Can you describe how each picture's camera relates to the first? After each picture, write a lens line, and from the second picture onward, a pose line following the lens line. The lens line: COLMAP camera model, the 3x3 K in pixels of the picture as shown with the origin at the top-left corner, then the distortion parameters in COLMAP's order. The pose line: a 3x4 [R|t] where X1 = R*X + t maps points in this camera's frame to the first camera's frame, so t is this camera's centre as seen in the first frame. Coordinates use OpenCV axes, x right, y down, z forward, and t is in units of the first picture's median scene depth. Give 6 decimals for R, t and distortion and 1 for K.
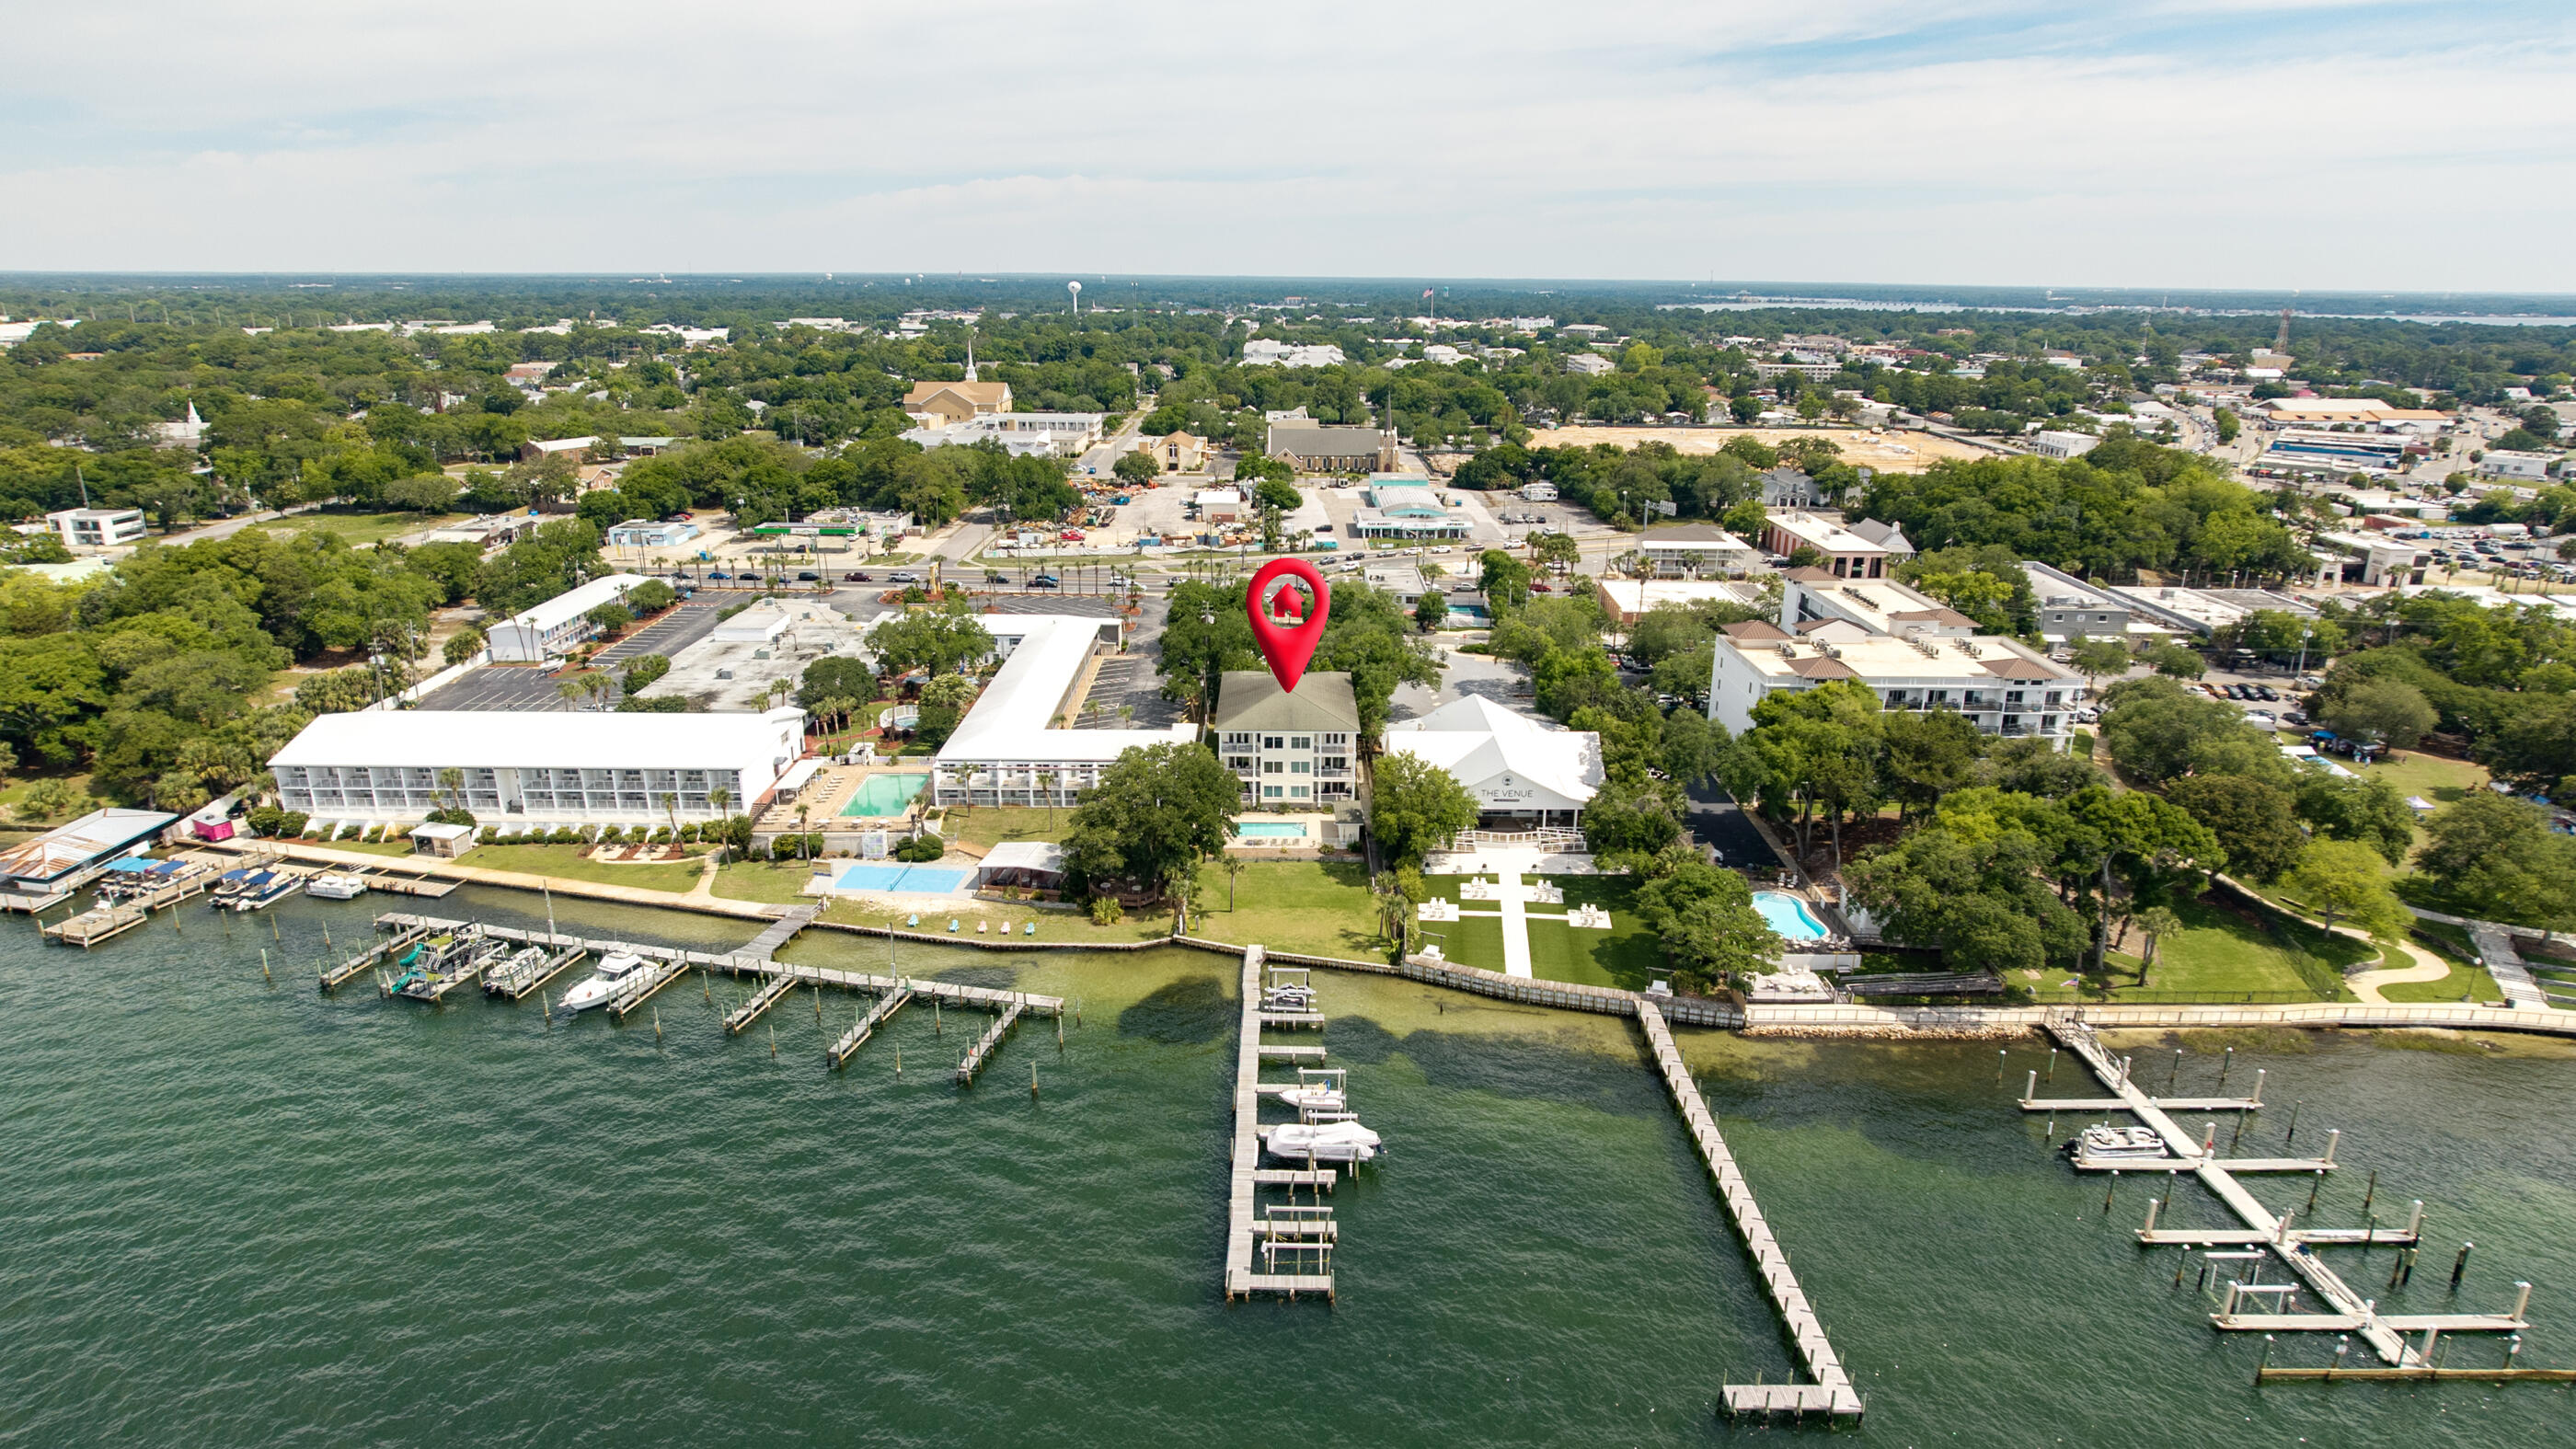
lens RADIAL K [[1413.2, 0, 1226.7], [0, 1413.2, 712.4], [0, 0, 1]] dist [-0.034770, -0.021220]
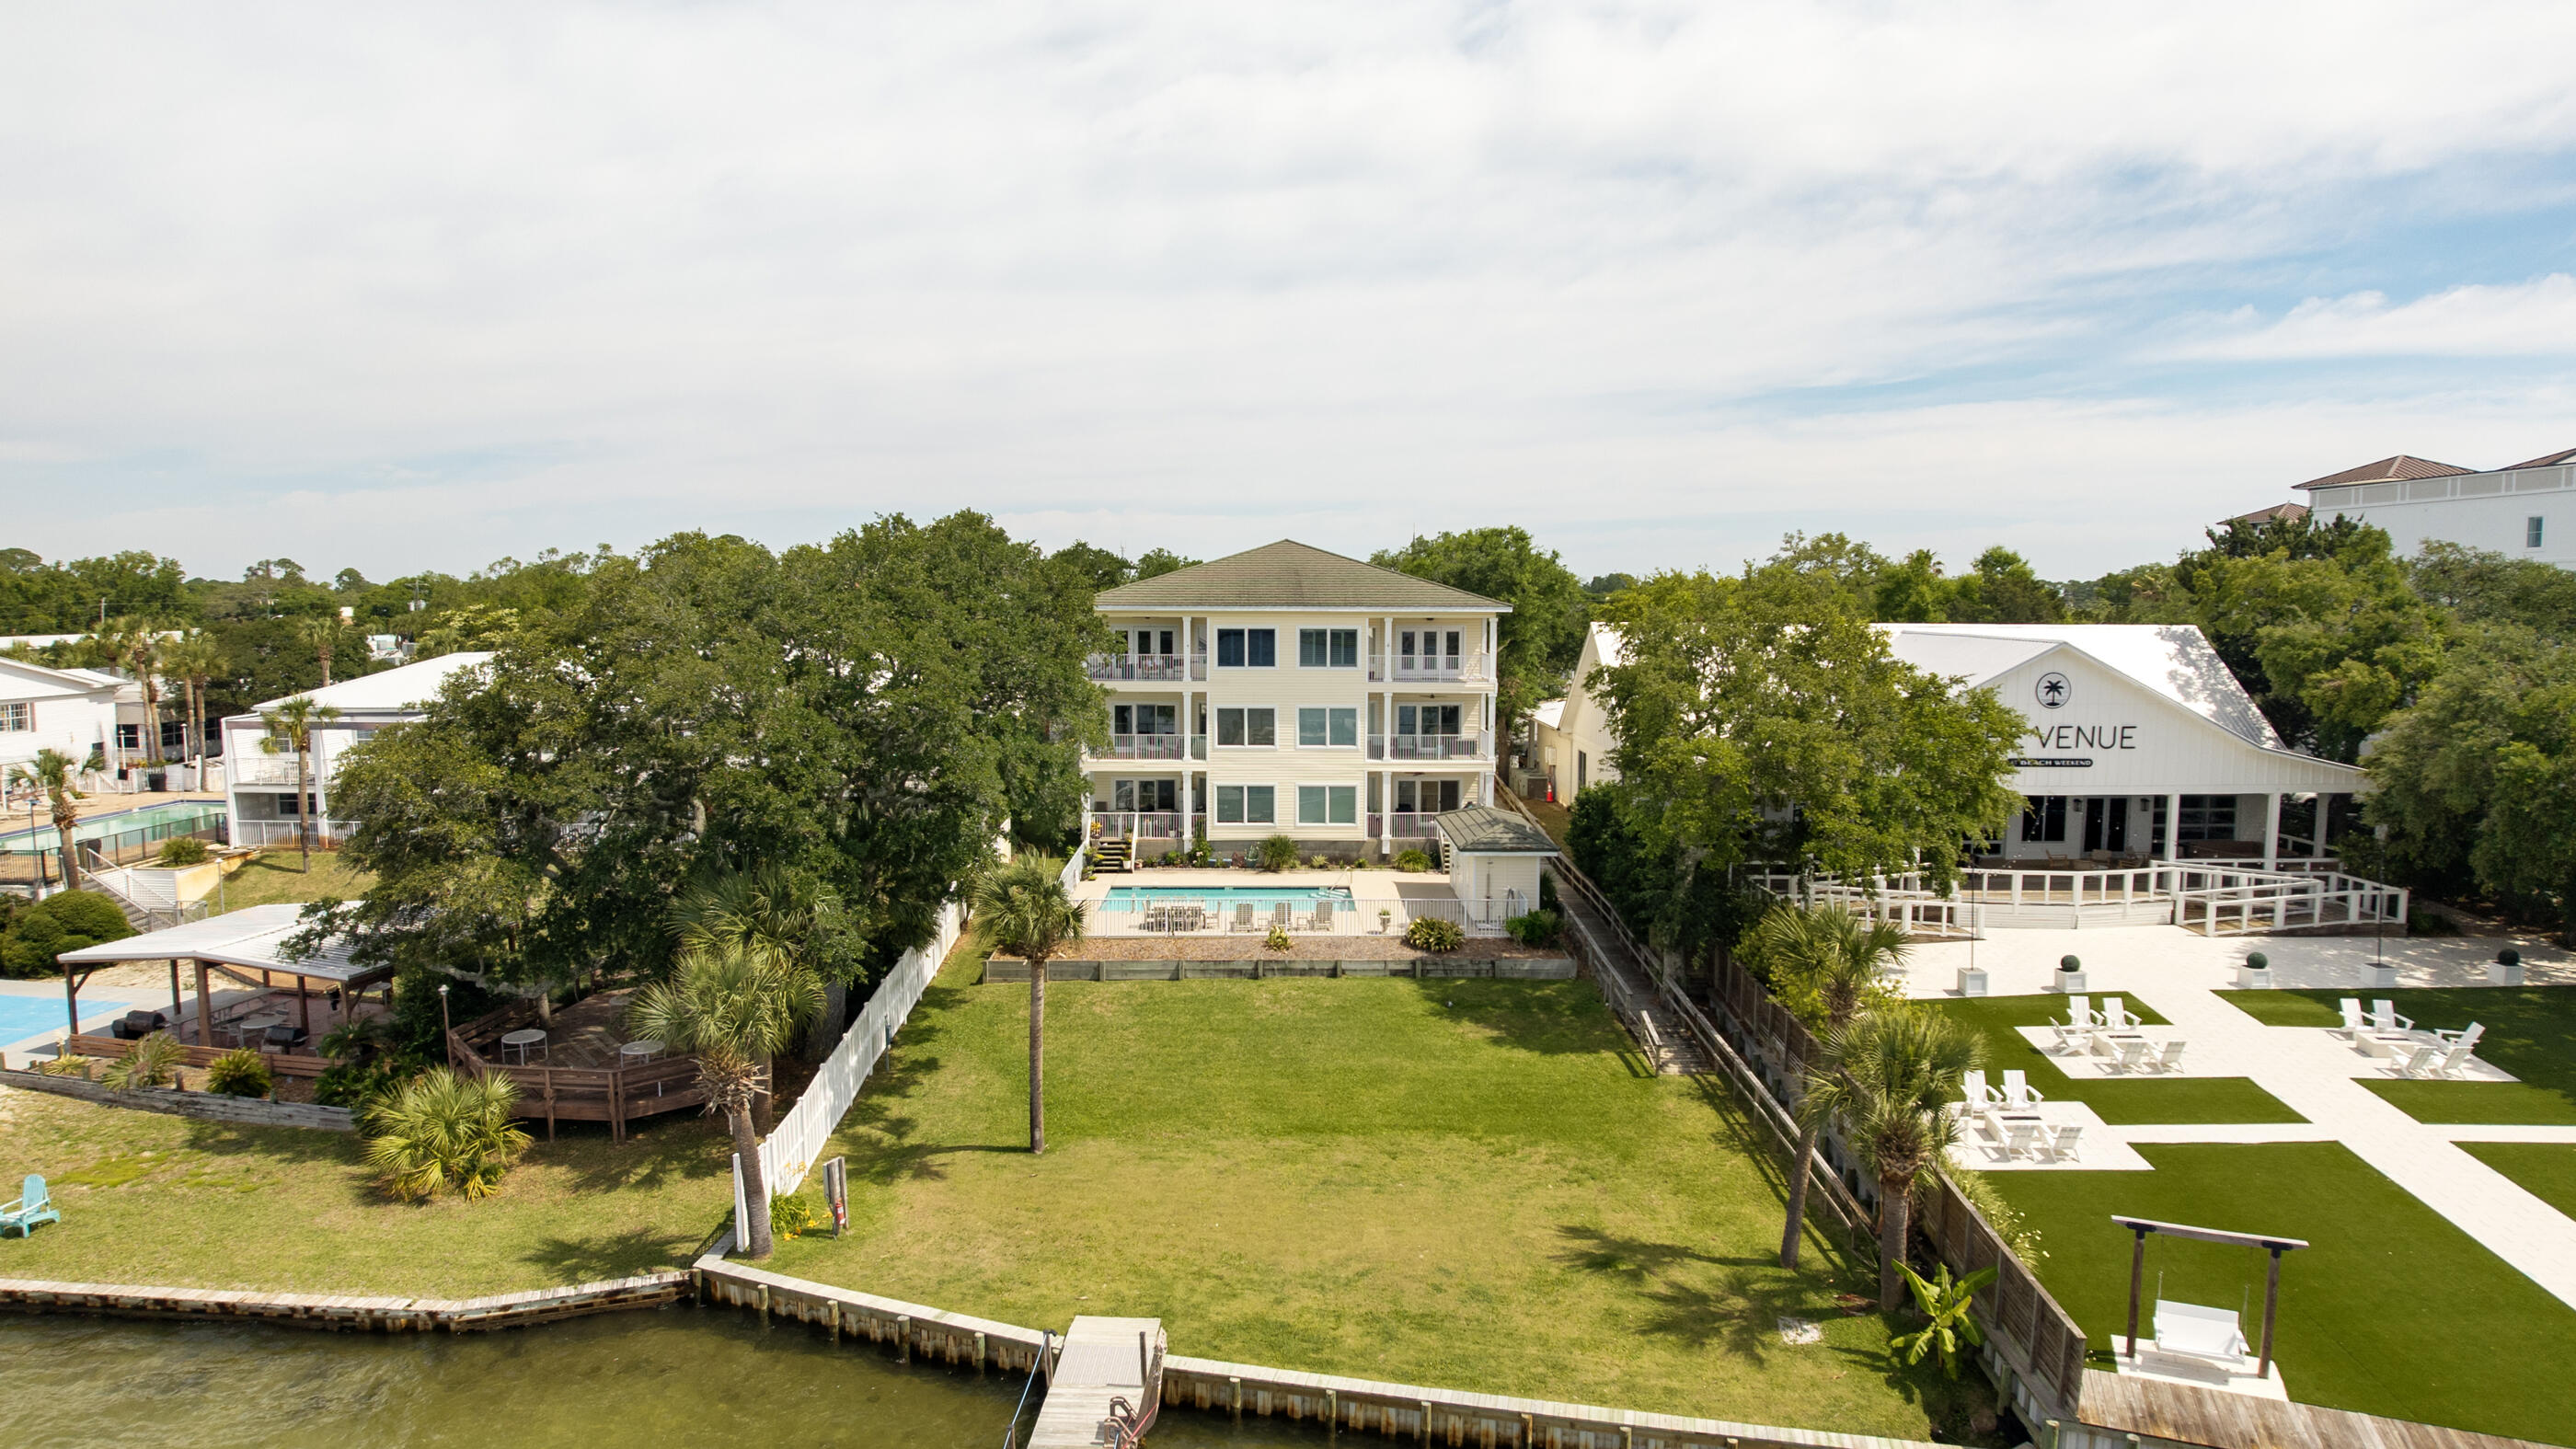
lens RADIAL K [[1404.9, 0, 1288.0], [0, 1404.9, 724.5], [0, 0, 1]] dist [0.006677, -0.001064]
pose [[0.998912, 0.010150, 0.045522, 0.030842], [0.000400, 0.974136, -0.225964, 0.123710], [-0.046638, 0.225736, 0.973071, 0.752194]]
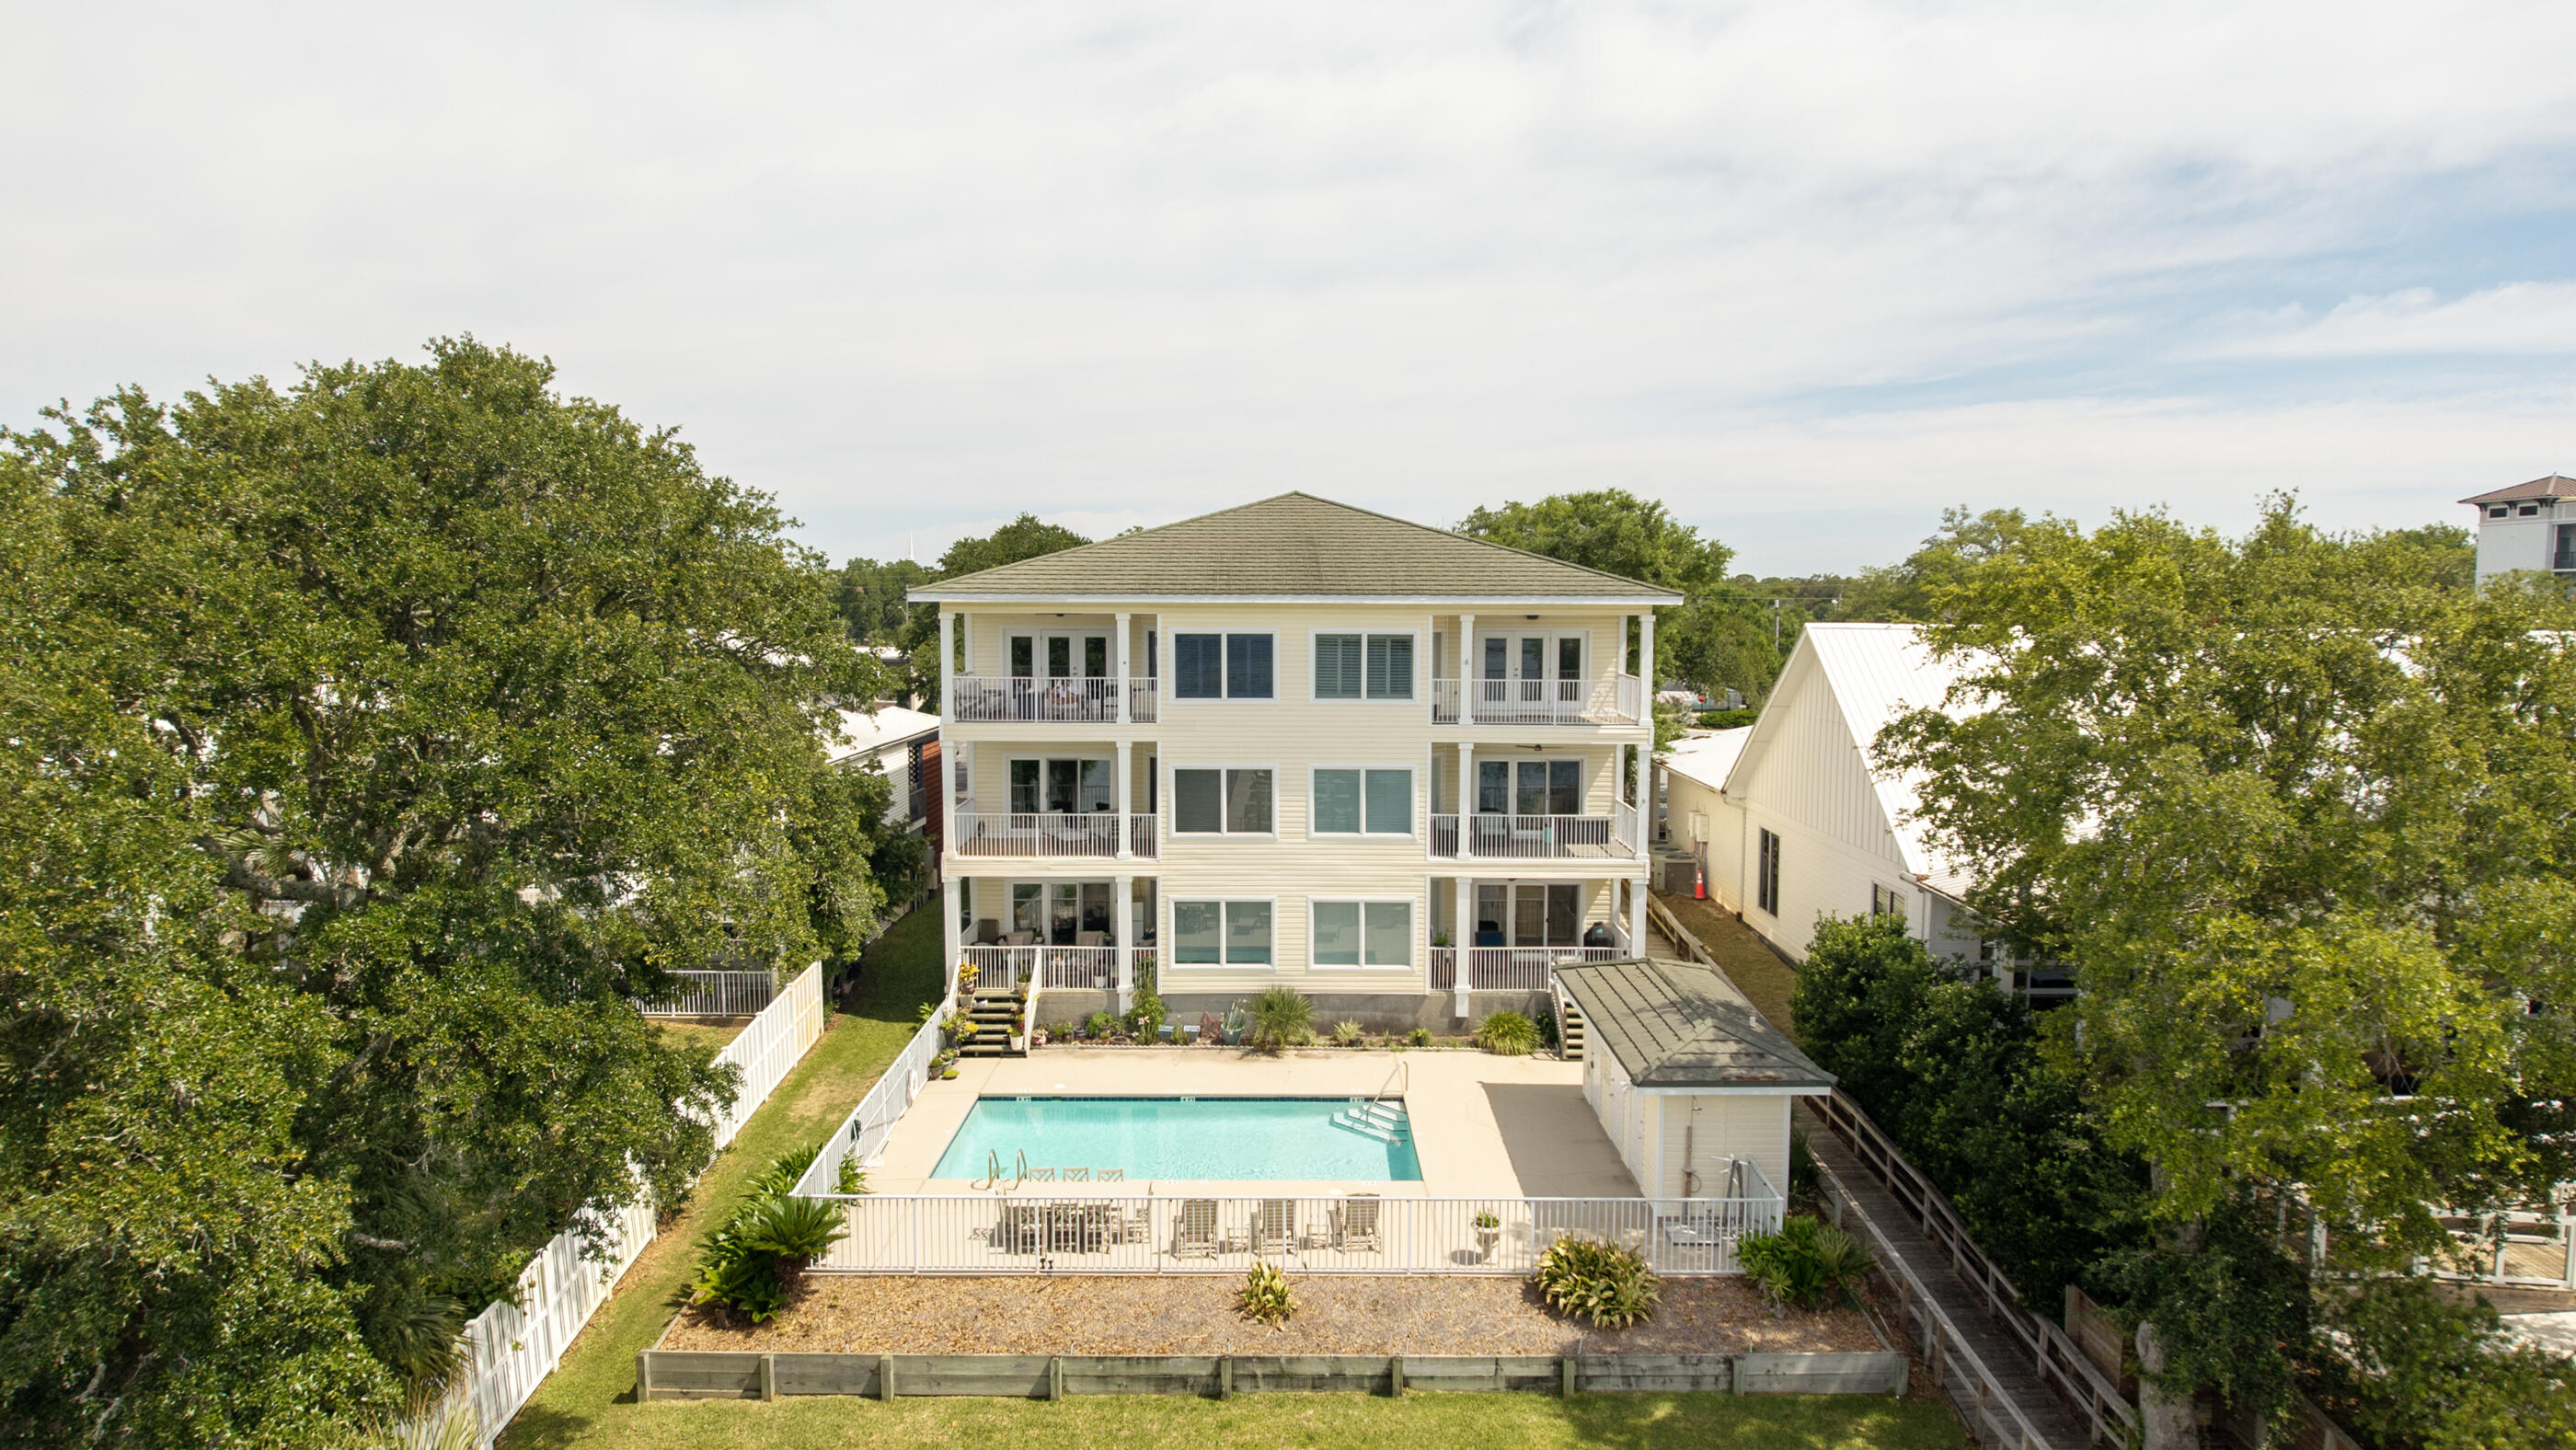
lens RADIAL K [[1362.5, 0, 1312.0], [0, 1362.5, 720.2], [0, 0, 1]] dist [0.043109, 0.000215]
pose [[0.999369, 0.010233, 0.034004, 0.042664], [-0.002184, 0.973481, -0.228756, 0.077971], [-0.035443, 0.228538, 0.972890, 0.900169]]
